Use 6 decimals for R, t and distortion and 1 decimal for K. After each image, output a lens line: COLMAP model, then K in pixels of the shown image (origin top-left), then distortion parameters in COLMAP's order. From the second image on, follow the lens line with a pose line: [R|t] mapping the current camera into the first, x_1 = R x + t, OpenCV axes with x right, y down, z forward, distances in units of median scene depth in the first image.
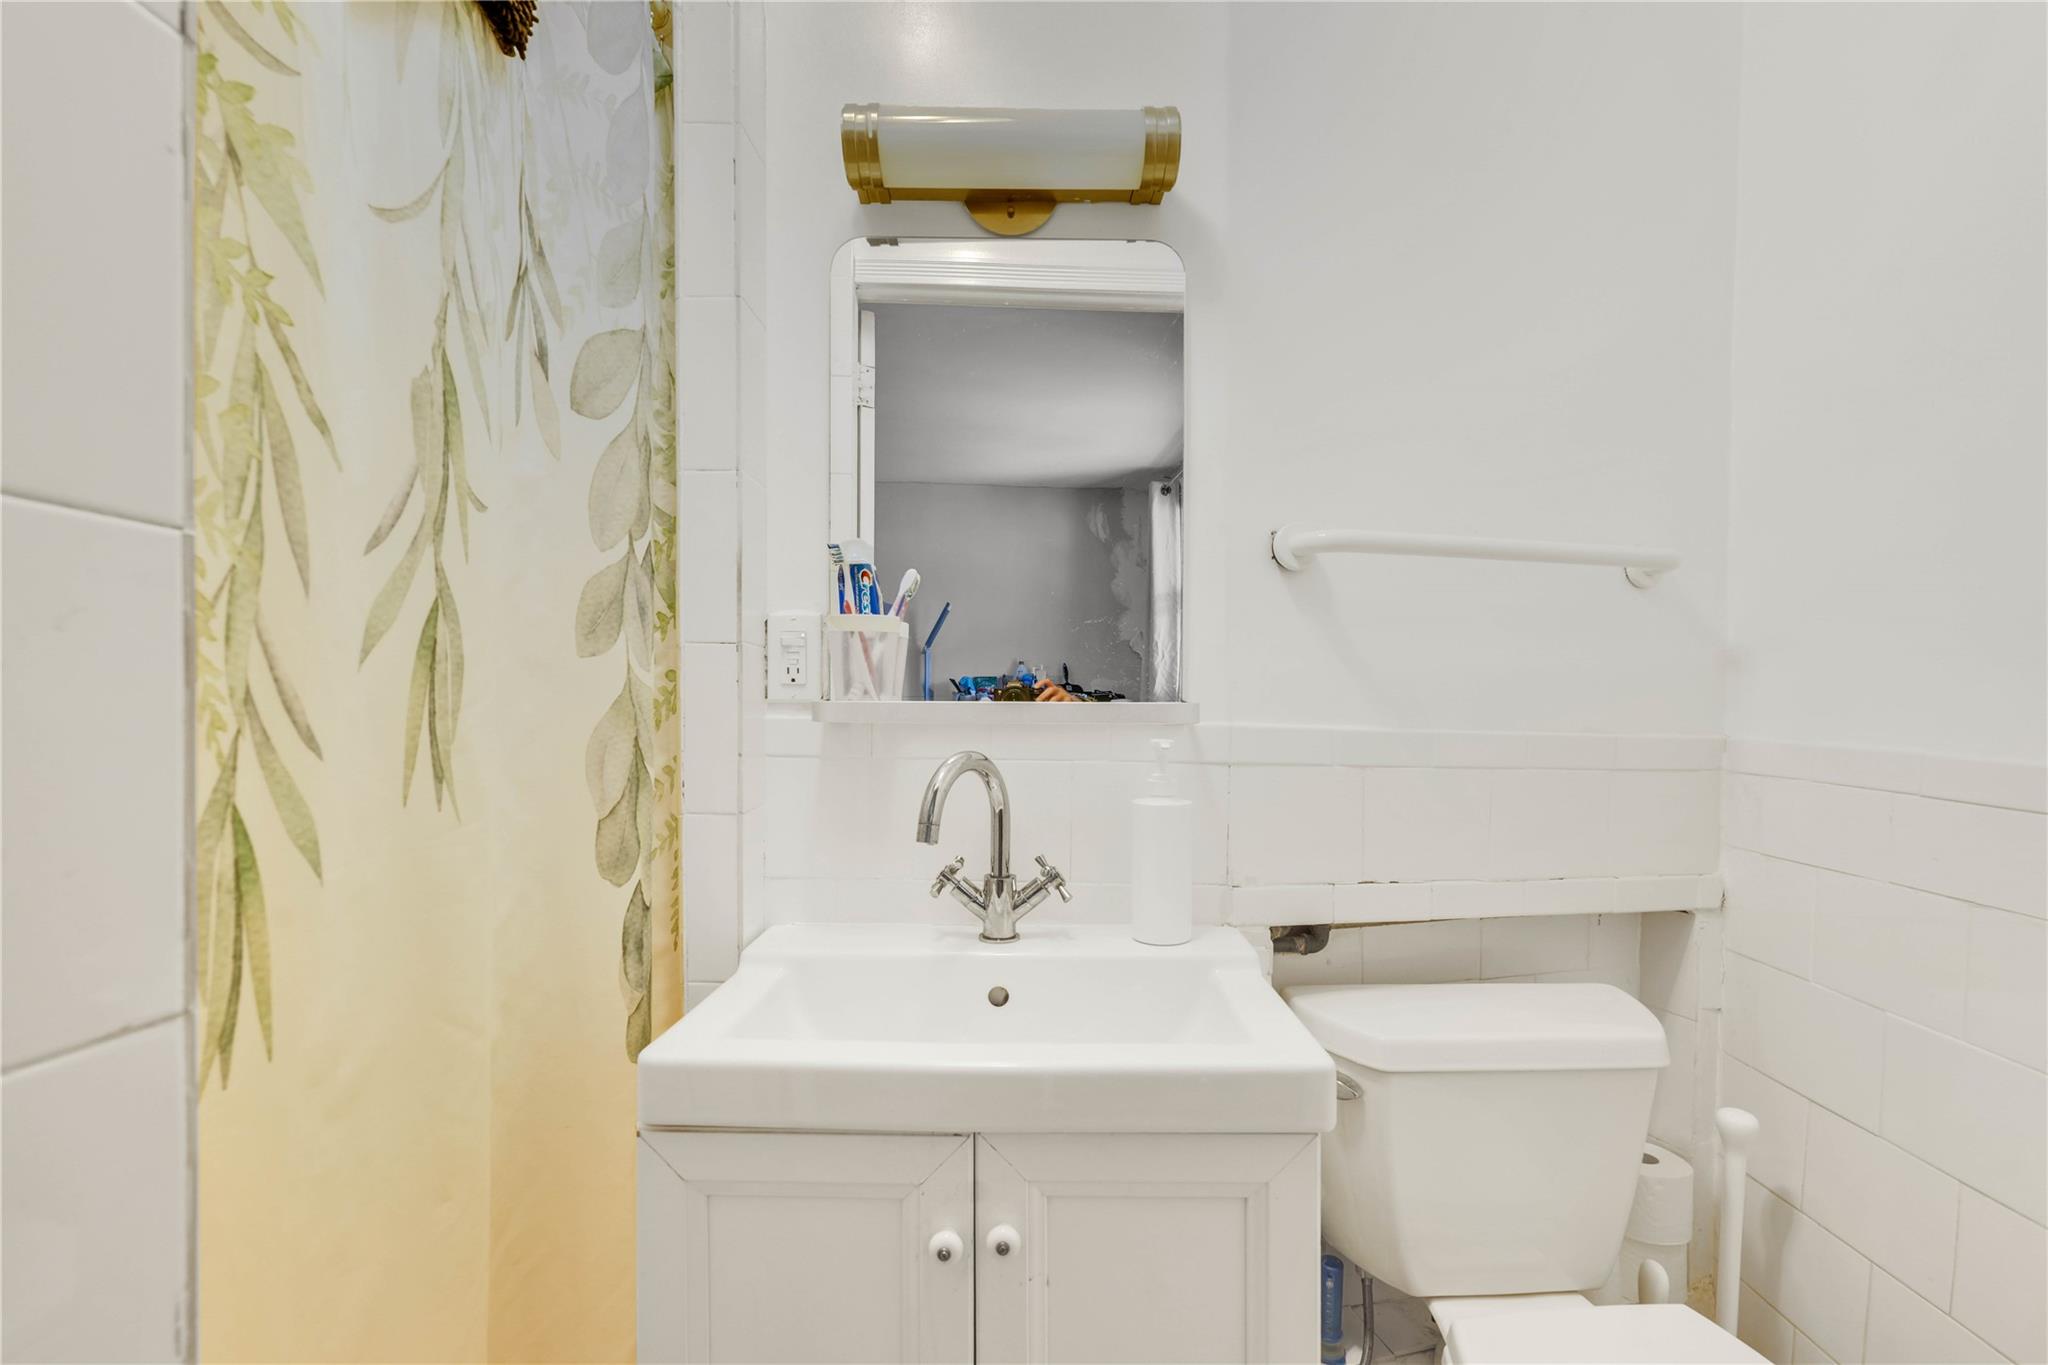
lens RADIAL K [[1050.7, 0, 1024.0], [0, 1050.7, 682.5], [0, 0, 1]] dist [-0.020824, 0.007922]
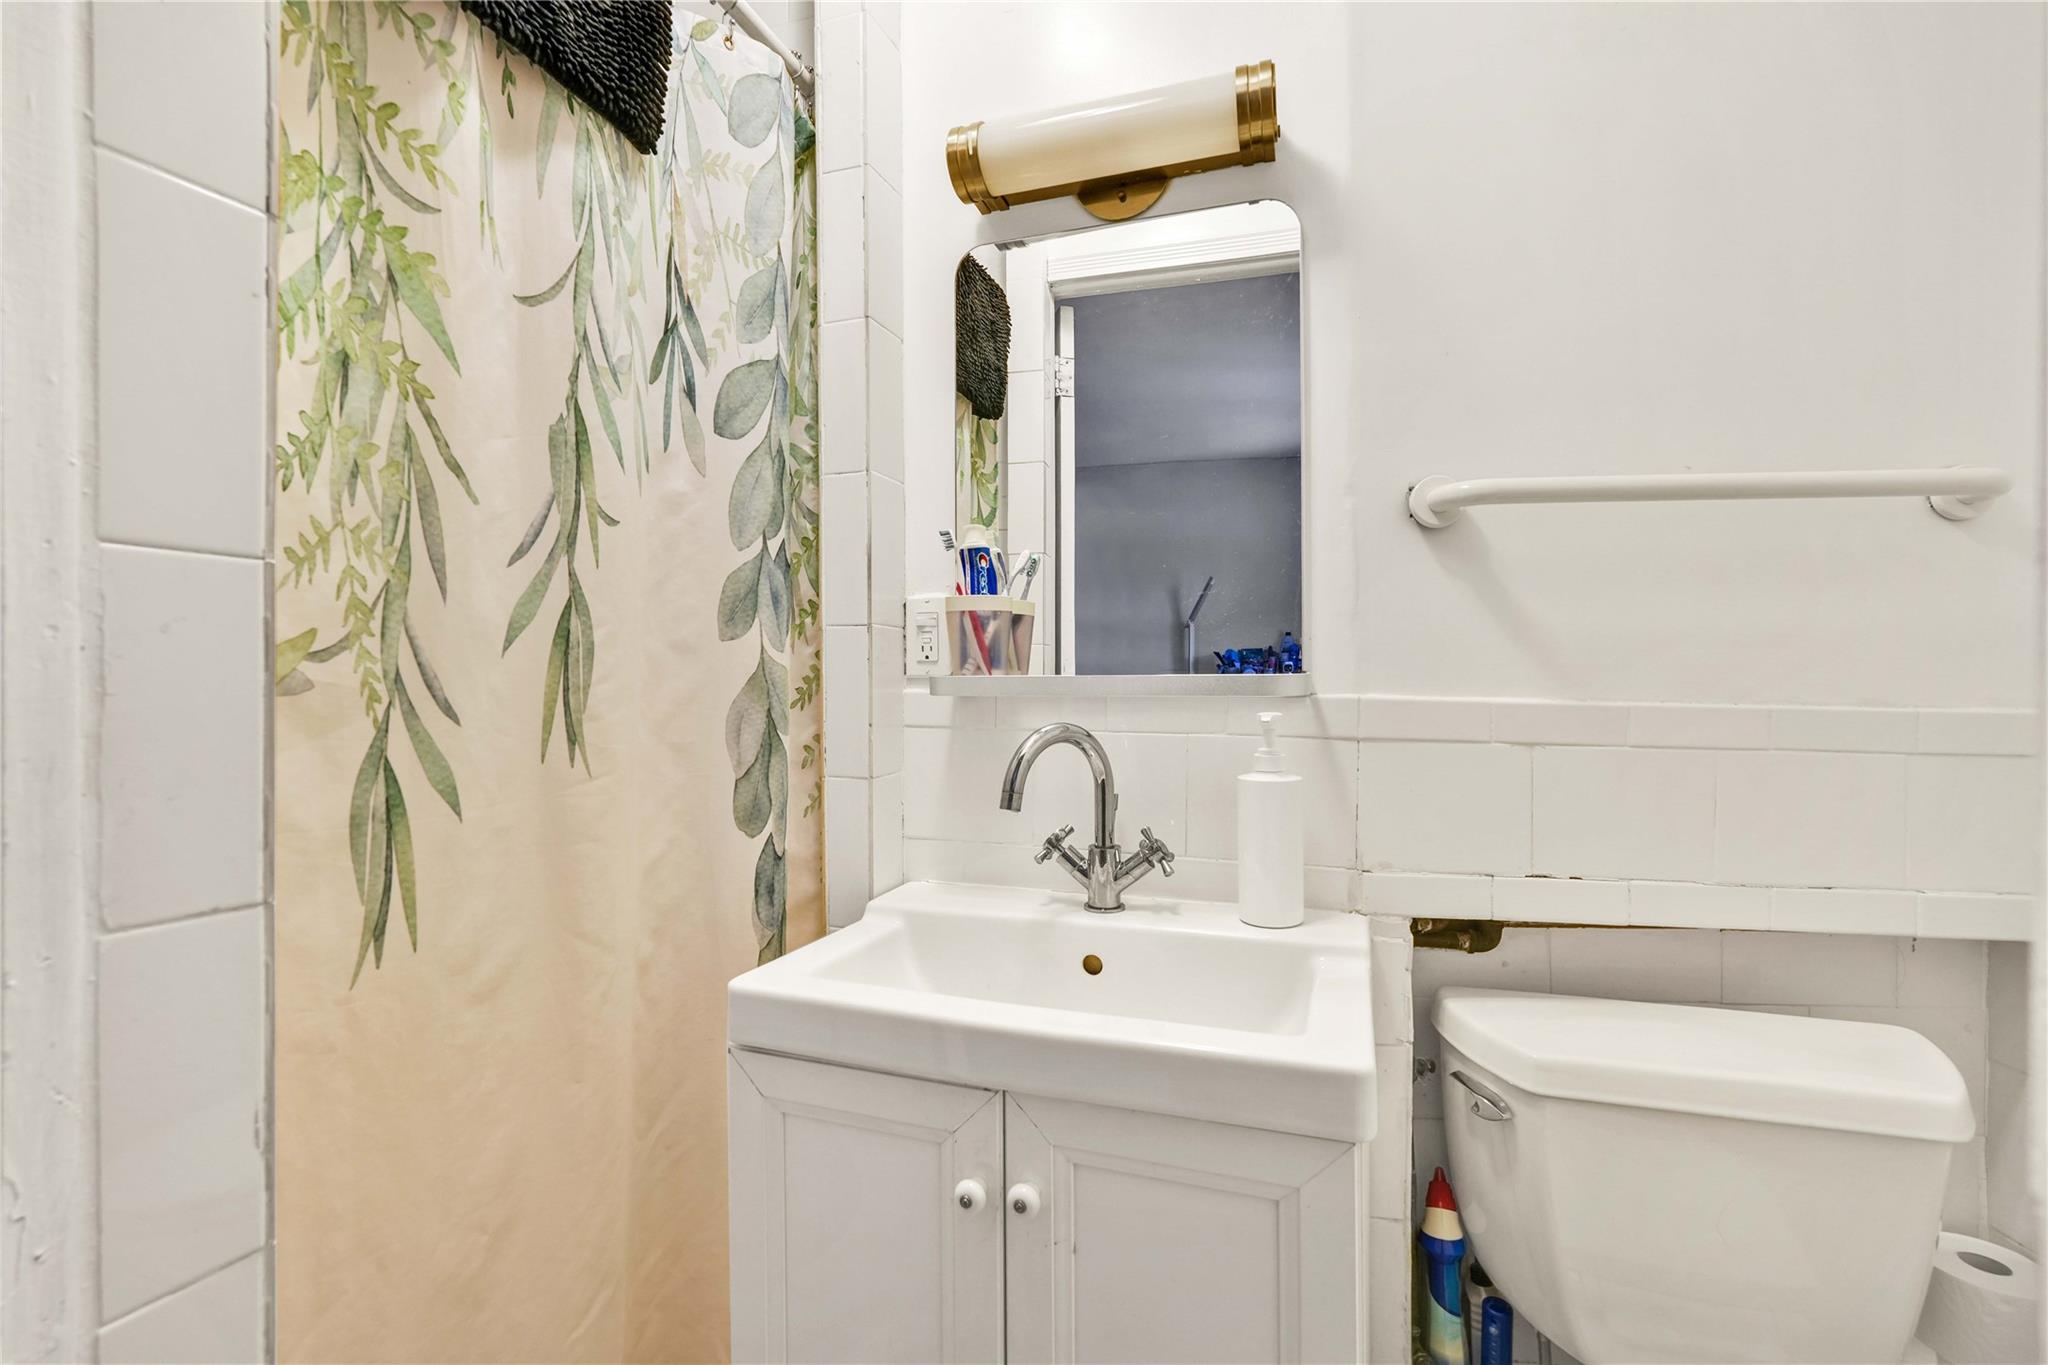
lens RADIAL K [[1030.5, 0, 1025.1], [0, 1030.5, 633.8], [0, 0, 1]] dist [-0.016805, 0.000479]
pose [[0.927057, -0.024887, -0.374092, 0.327652], [0.016489, 0.999535, -0.025633, 0.003207], [0.374556, 0.017595, 0.927037, 0.049342]]
